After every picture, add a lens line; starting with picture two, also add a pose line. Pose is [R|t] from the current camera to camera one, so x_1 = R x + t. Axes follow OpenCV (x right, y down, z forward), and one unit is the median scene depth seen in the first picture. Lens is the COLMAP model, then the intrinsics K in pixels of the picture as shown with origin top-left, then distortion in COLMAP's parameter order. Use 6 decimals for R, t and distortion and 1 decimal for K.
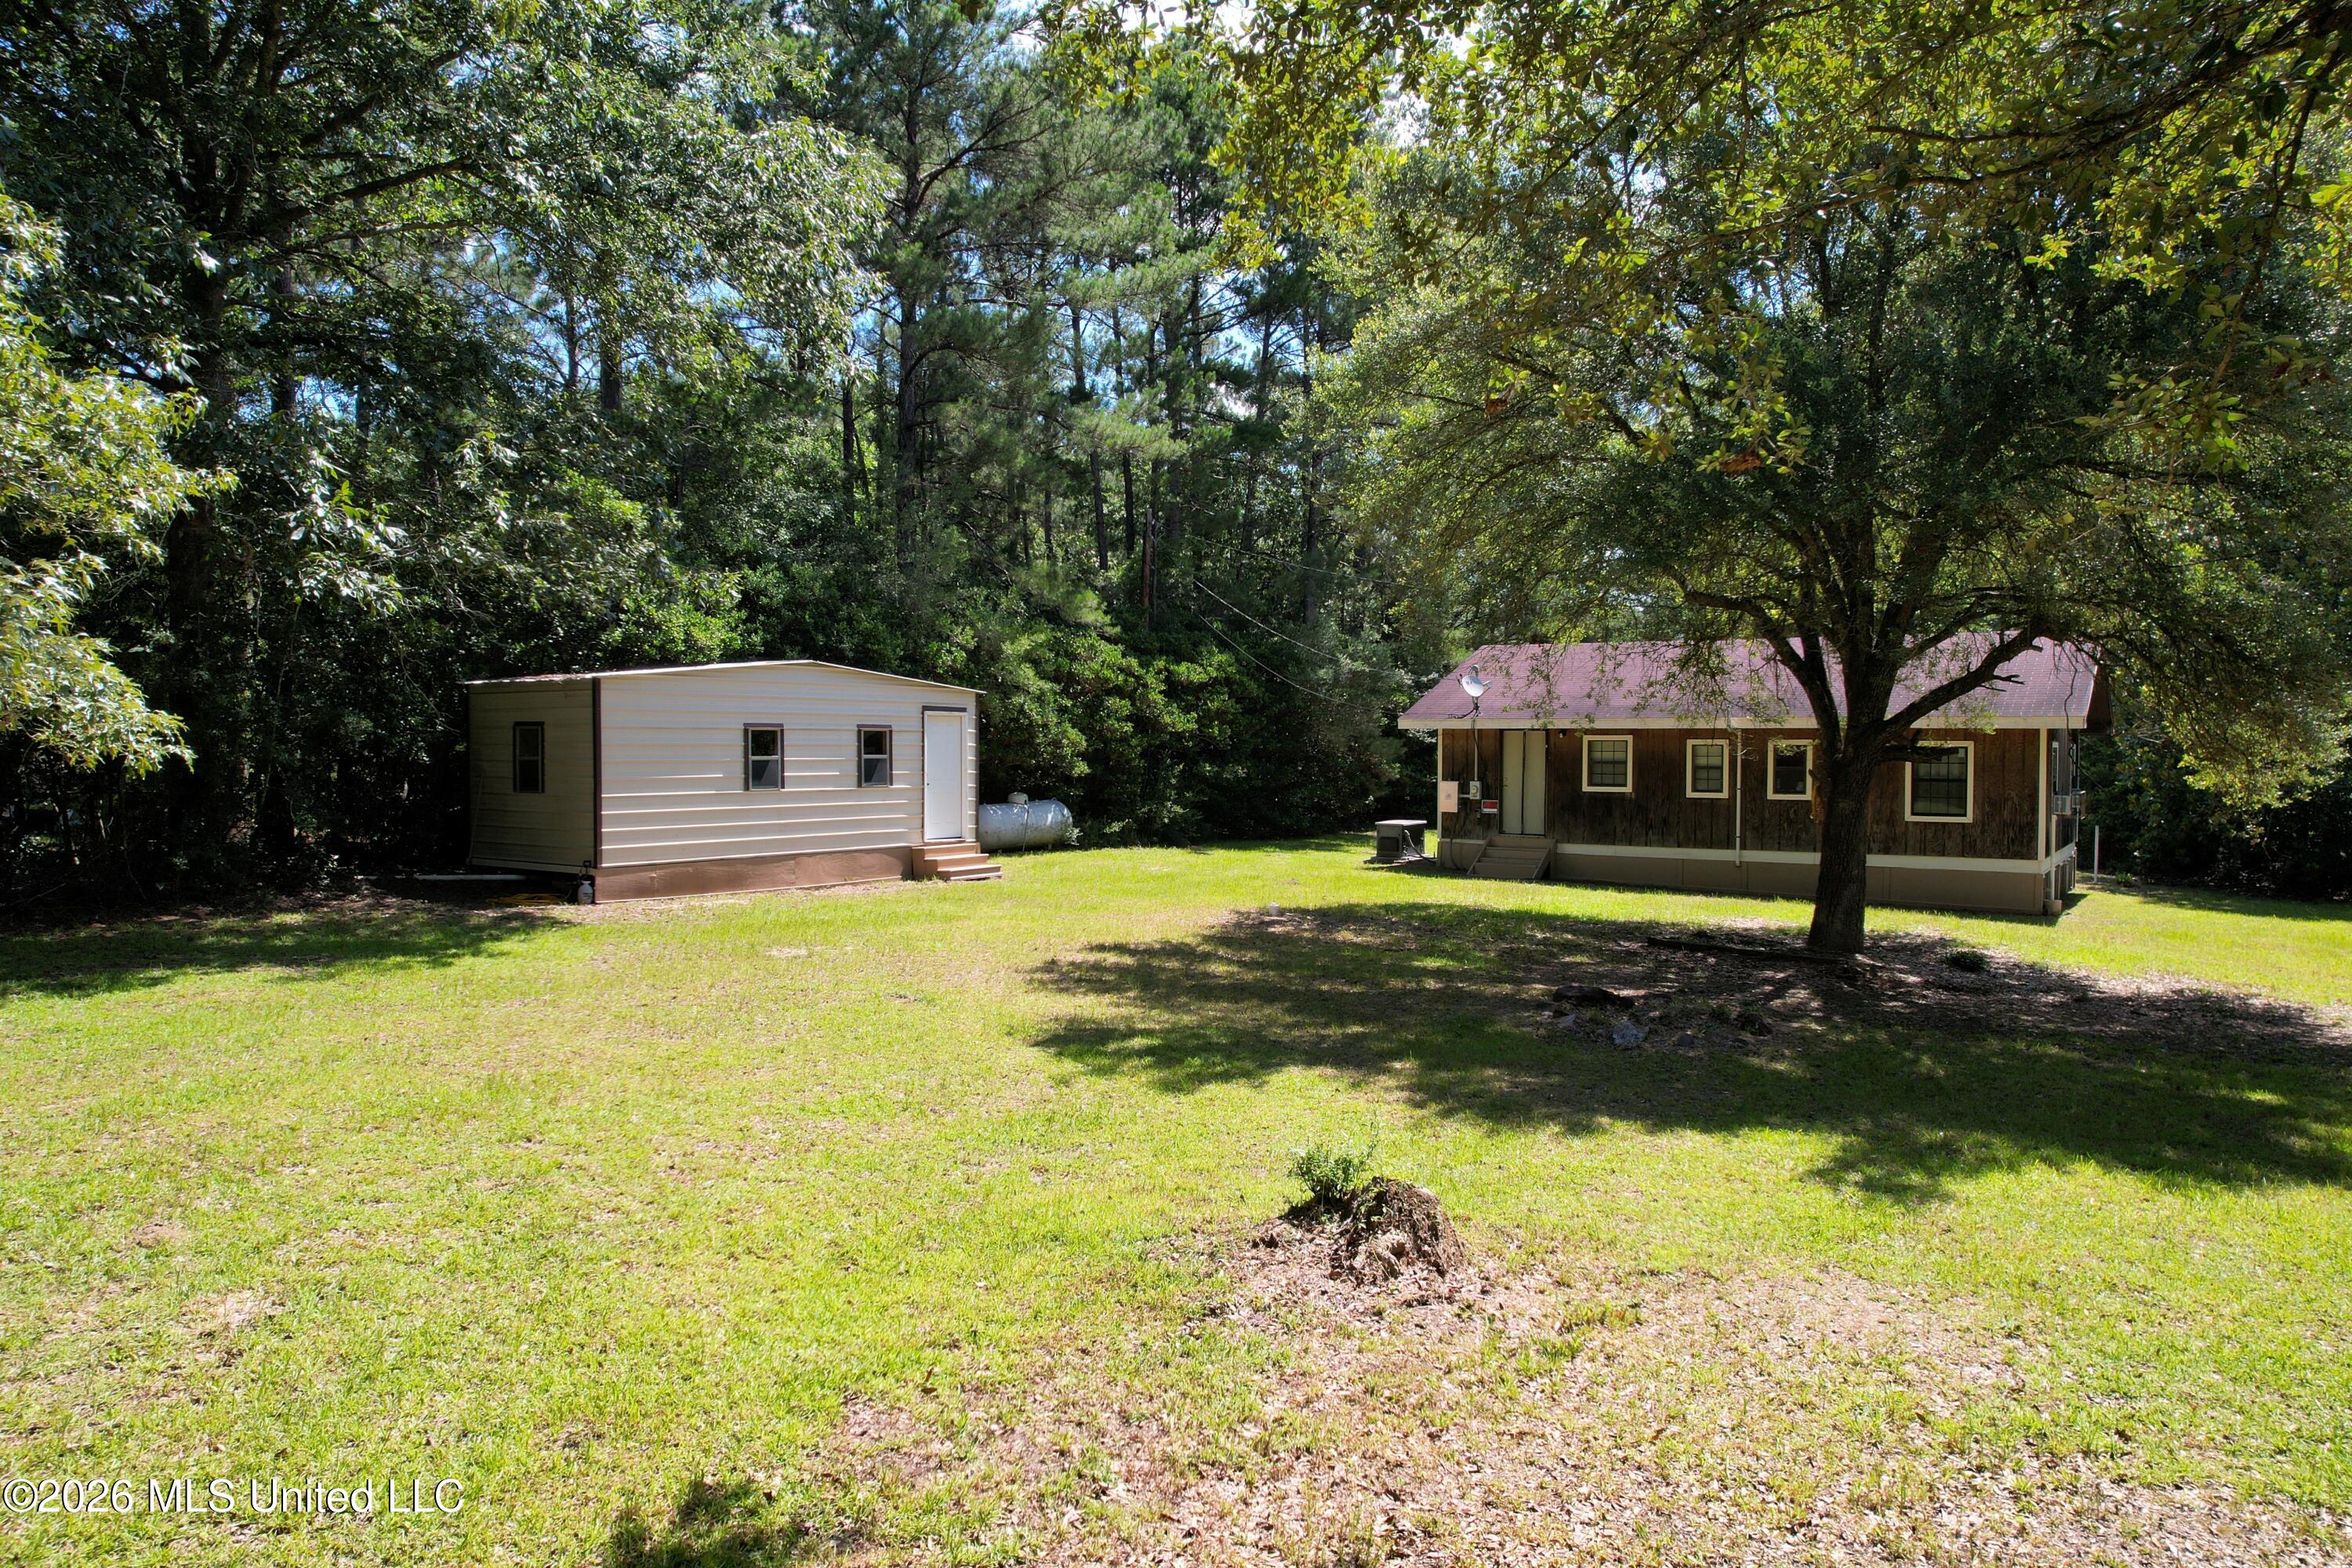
lens RADIAL K [[1574.6, 0, 1175.5], [0, 1574.6, 781.9], [0, 0, 1]] dist [-0.068147, 0.063992]
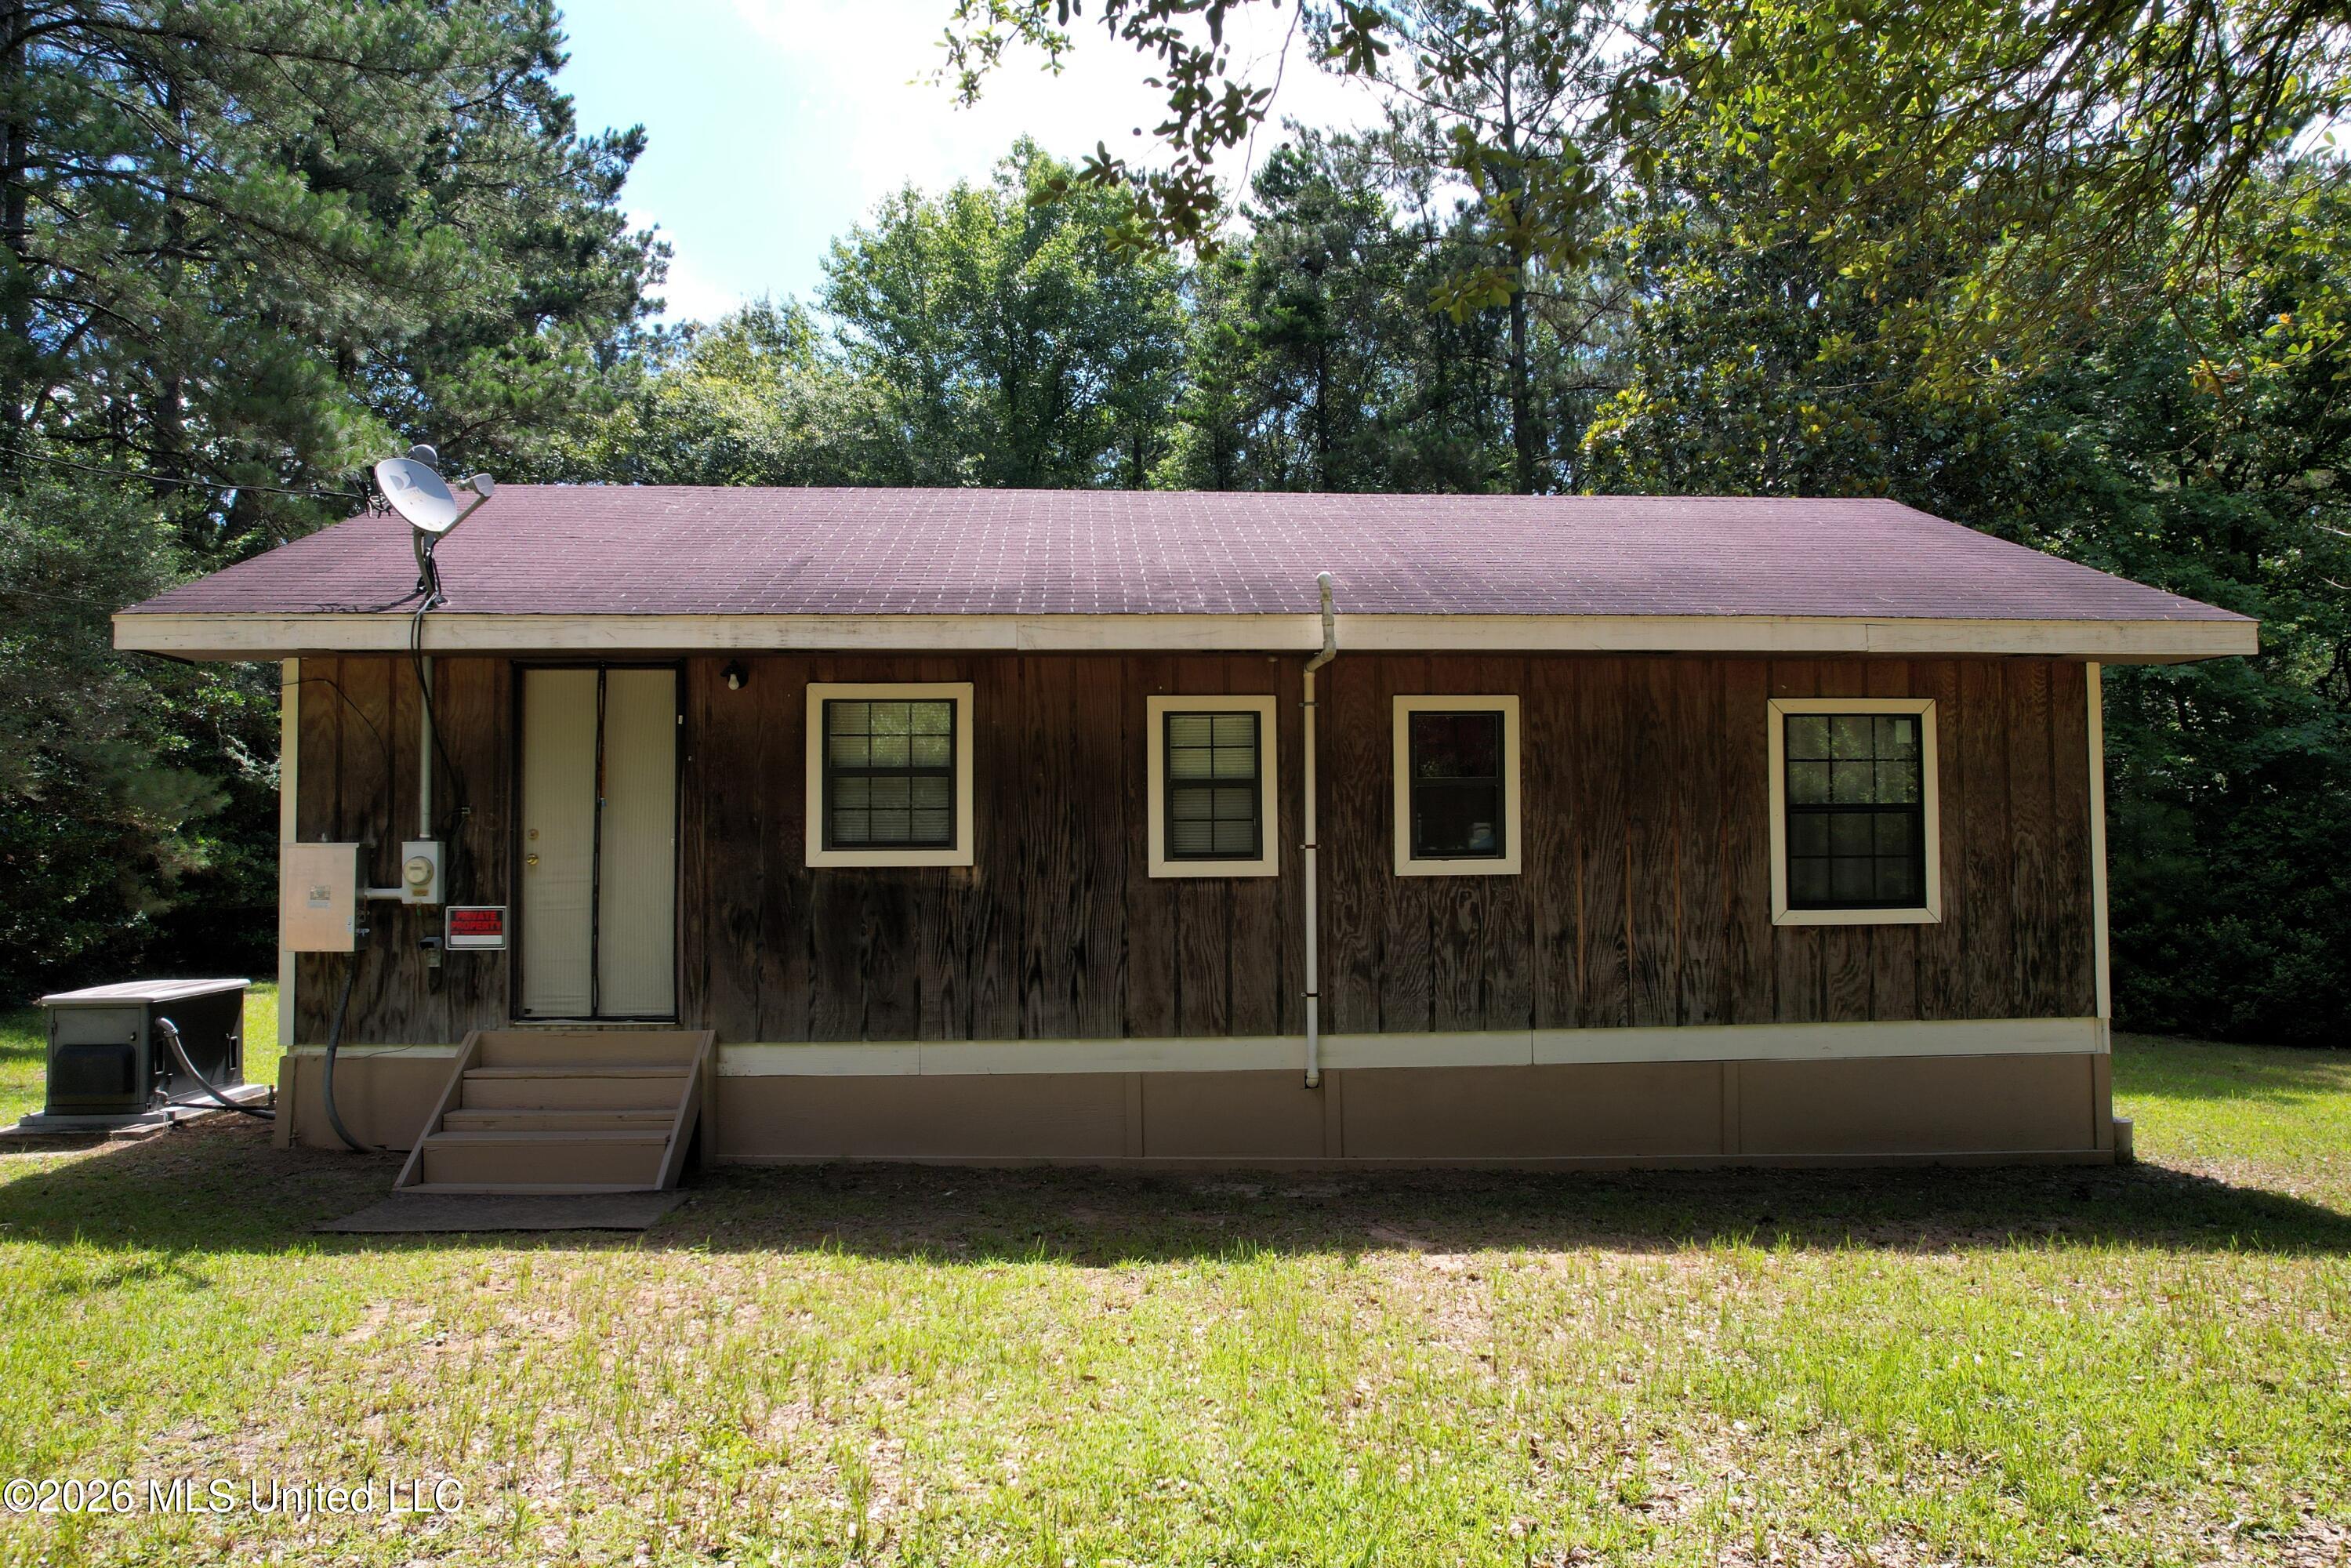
lens RADIAL K [[1604.3, 0, 1175.5], [0, 1604.3, 784.0], [0, 0, 1]] dist [-0.069618, 0.066223]
pose [[0.793828, 0.017513, 0.607891, 0.144955], [0.023925, 0.997912, -0.059992, 0.011468], [-0.607672, 0.062167, 0.791751, 0.802695]]
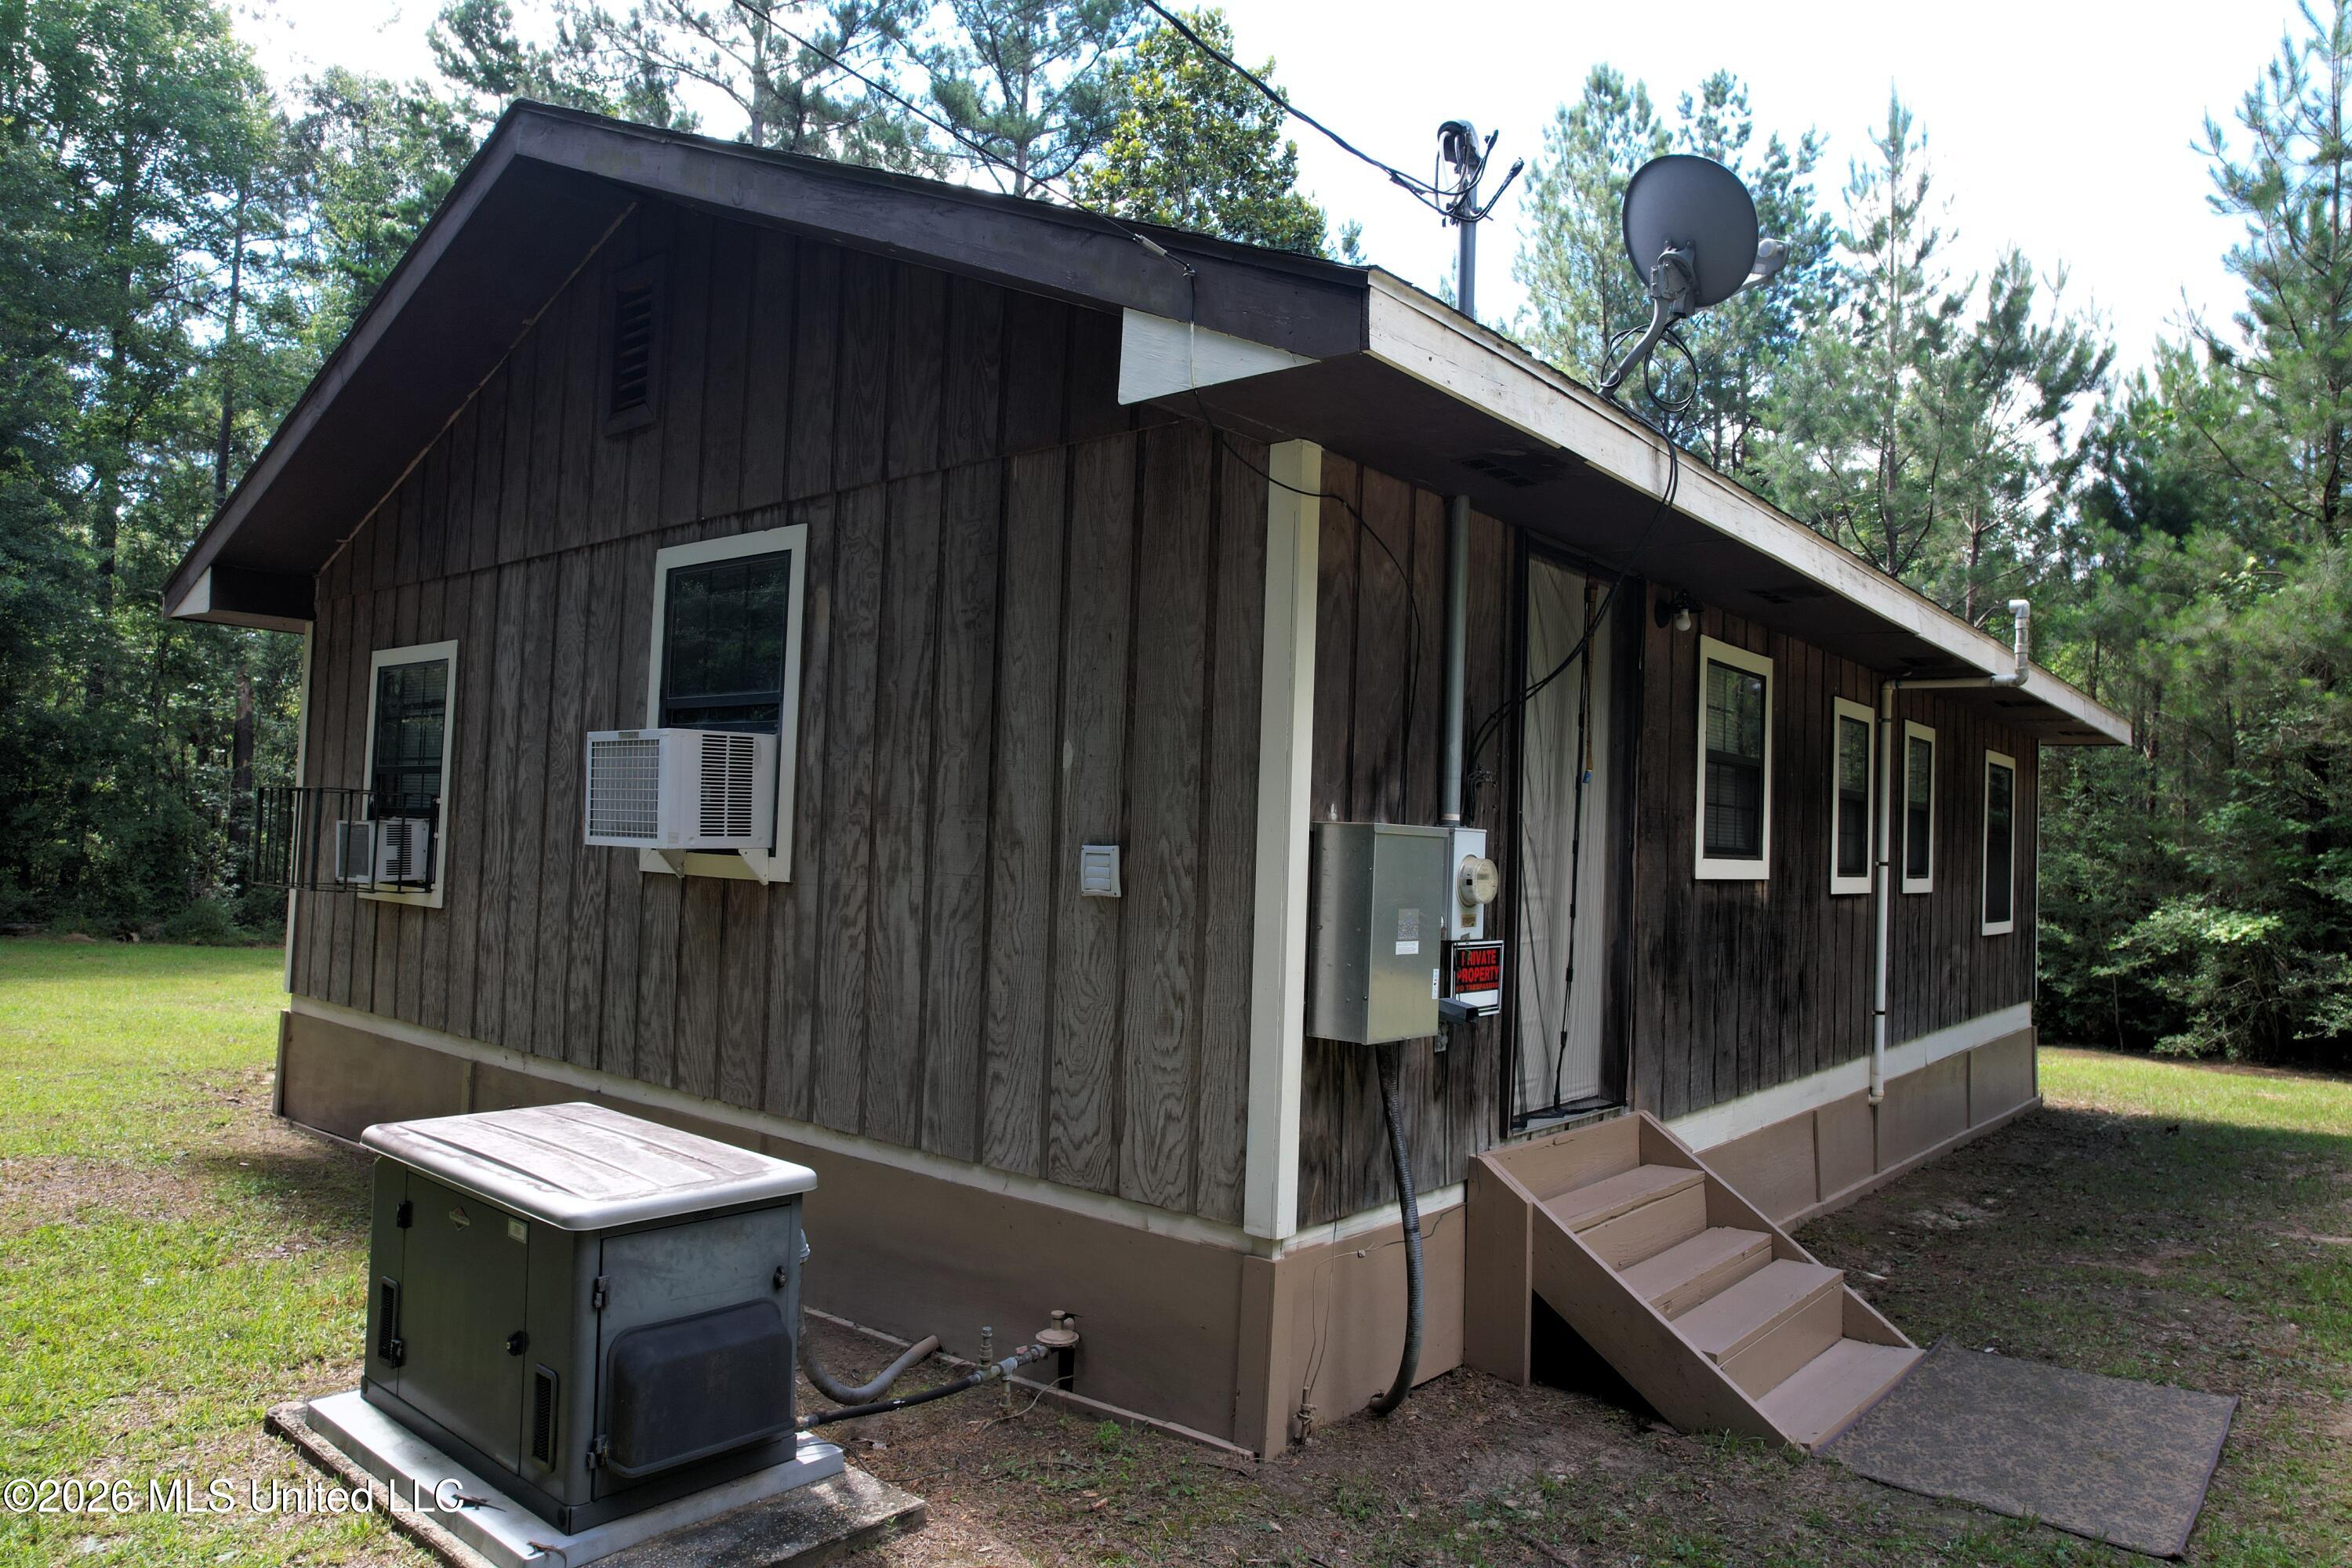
lens RADIAL K [[1498.3, 0, 1212.8], [0, 1498.3, 794.4], [0, 0, 1]] dist [-0.043037, -0.000383]
pose [[0.085140, 0.034974, 0.995755, 0.043670], [-0.010724, 0.999358, -0.034183, 0.002078], [-0.996311, -0.007768, 0.085460, 1.185897]]
